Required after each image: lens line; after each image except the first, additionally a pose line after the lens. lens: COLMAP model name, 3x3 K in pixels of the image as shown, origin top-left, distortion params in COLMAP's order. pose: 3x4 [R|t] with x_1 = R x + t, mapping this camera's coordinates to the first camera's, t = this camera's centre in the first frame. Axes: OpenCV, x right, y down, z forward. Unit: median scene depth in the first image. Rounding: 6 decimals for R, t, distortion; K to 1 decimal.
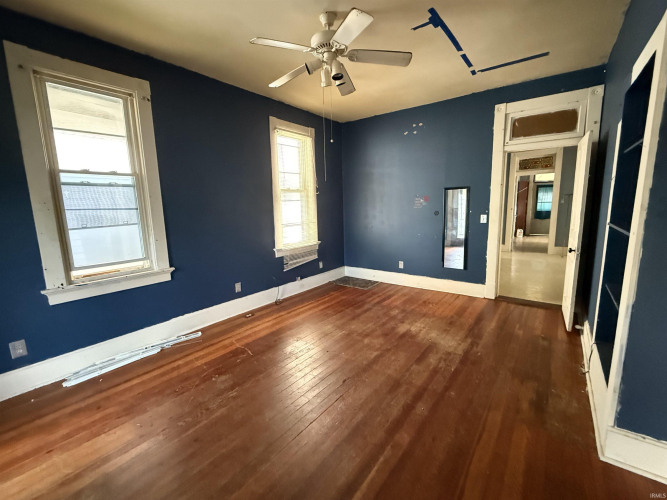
lens RADIAL K [[290.5, 0, 333.0], [0, 290.5, 251.0], [0, 0, 1]] dist [-0.001226, -0.000133]
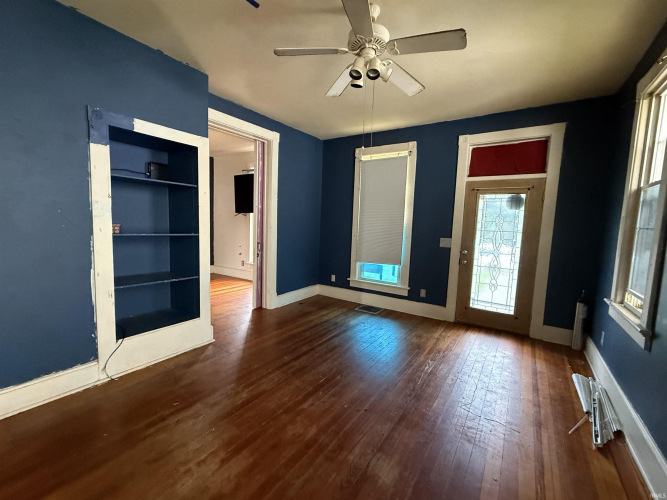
lens RADIAL K [[290.5, 0, 334.2], [0, 290.5, 249.6], [0, 0, 1]] dist [-0.001226, -0.000133]
pose [[-0.997366, -0.004956, -0.072365, 0.126692], [-0.023203, 0.967043, 0.253554, -0.263633], [0.068723, 0.254565, -0.964611, 1.662156]]
